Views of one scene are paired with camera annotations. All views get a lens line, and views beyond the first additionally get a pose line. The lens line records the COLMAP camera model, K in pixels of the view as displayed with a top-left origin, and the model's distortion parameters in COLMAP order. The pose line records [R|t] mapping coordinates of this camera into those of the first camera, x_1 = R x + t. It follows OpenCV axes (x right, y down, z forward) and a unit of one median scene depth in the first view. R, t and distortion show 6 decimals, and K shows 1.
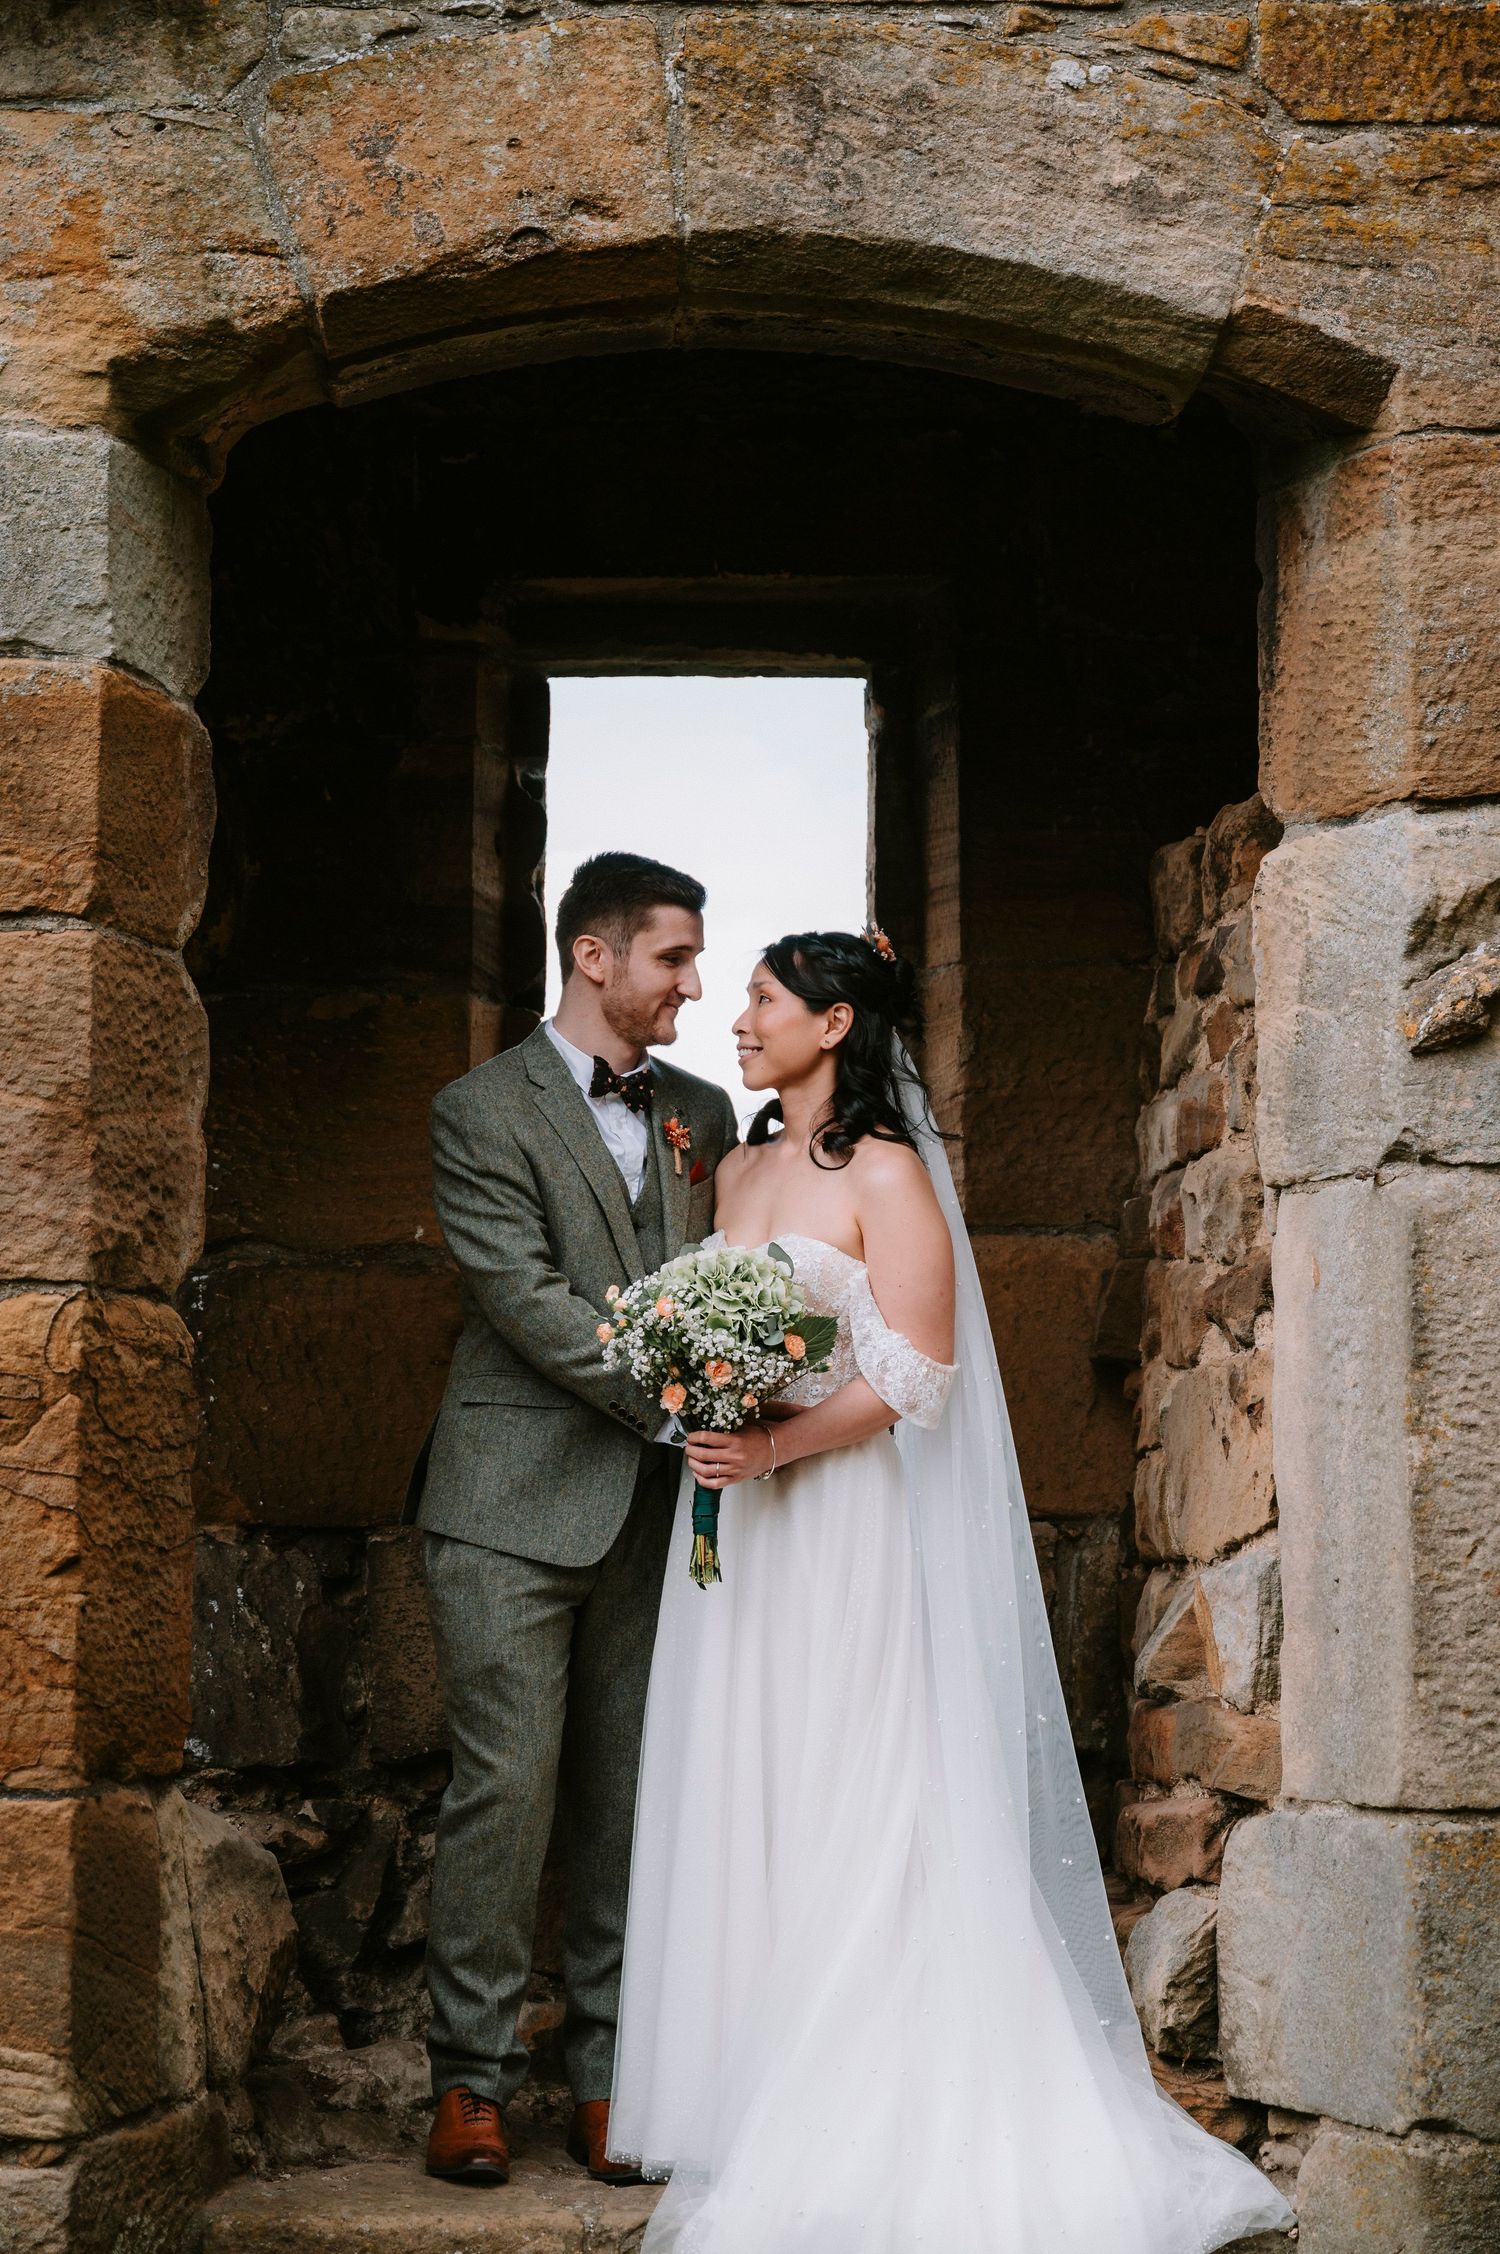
lens RADIAL K [[4784.9, 0, 761.4], [0, 4784.9, 1167.4], [0, 0, 1]] dist [0.012827, -0.123105]
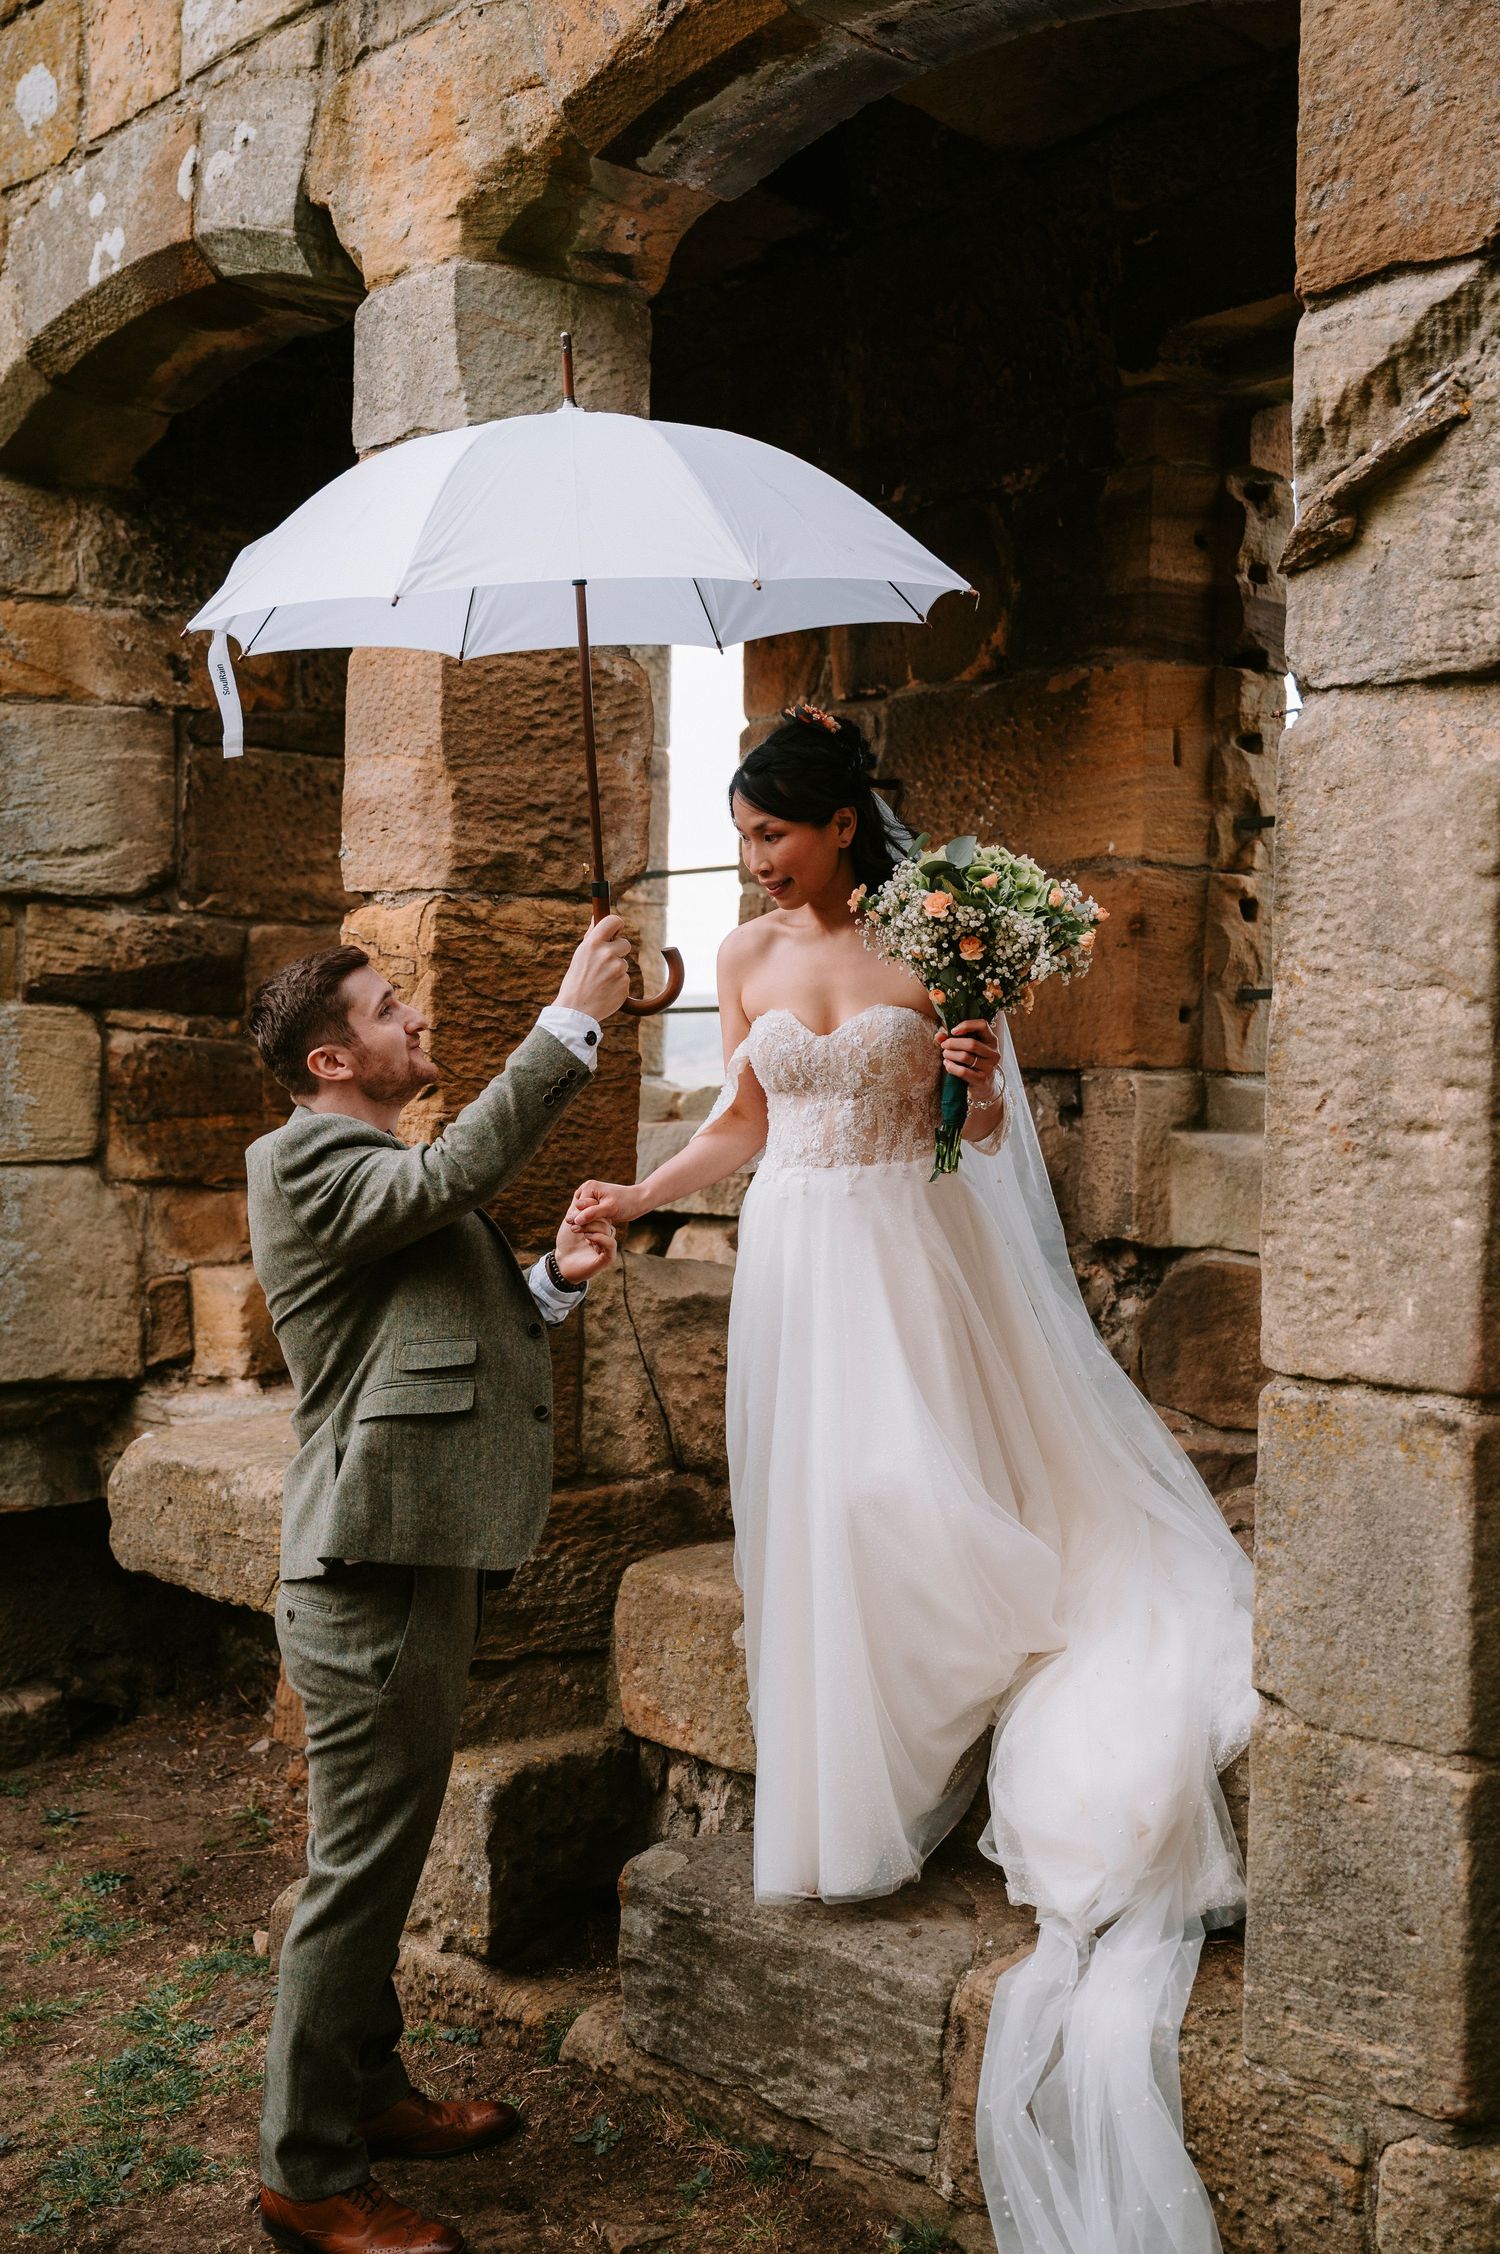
lens RADIAL K [[2247.6, 0, 750.0], [0, 2247.6, 1127.0], [0, 0, 1]] dist [-0.008519, 0.012194]
pose [[0.660110, 0.029481, -0.750590, 0.397251], [0.046992, 0.995652, 0.080433, 0.043315], [0.749697, -0.088366, 0.655855, 0.617823]]
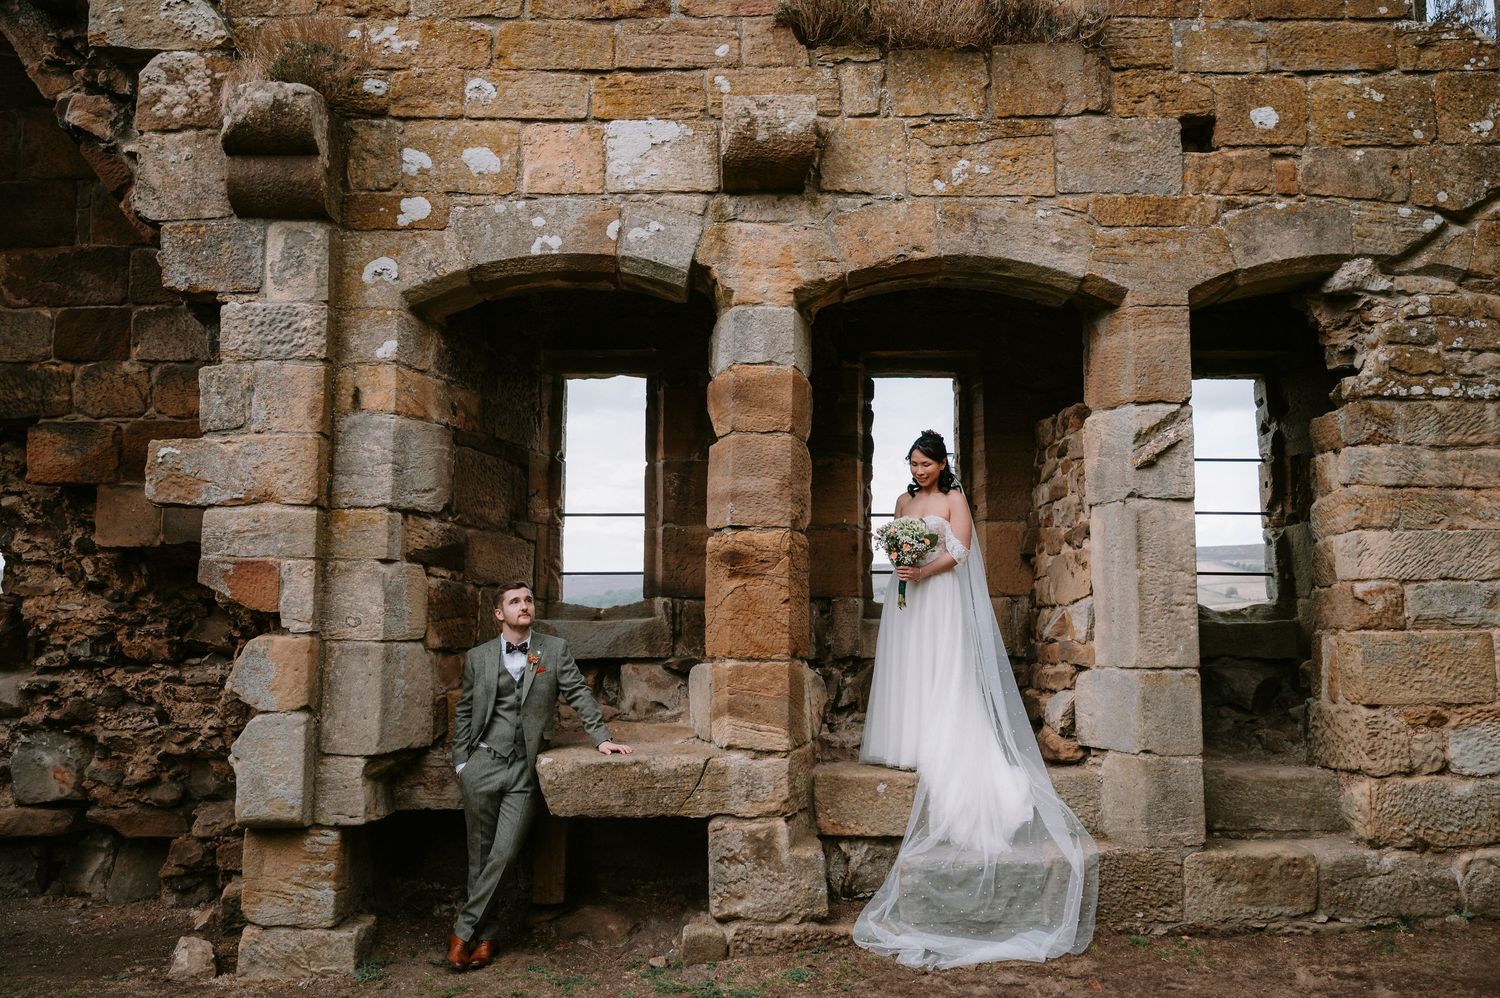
lens RADIAL K [[1224.3, 0, 750.0], [0, 1224.3, 499.0], [0, 0, 1]] dist [-0.006216, 0.001675]
pose [[0.999119, 0.001739, -0.041928, -0.128545], [-0.002745, 0.999709, -0.023958, 0.024218], [0.041874, 0.024052, 0.998833, 0.017010]]
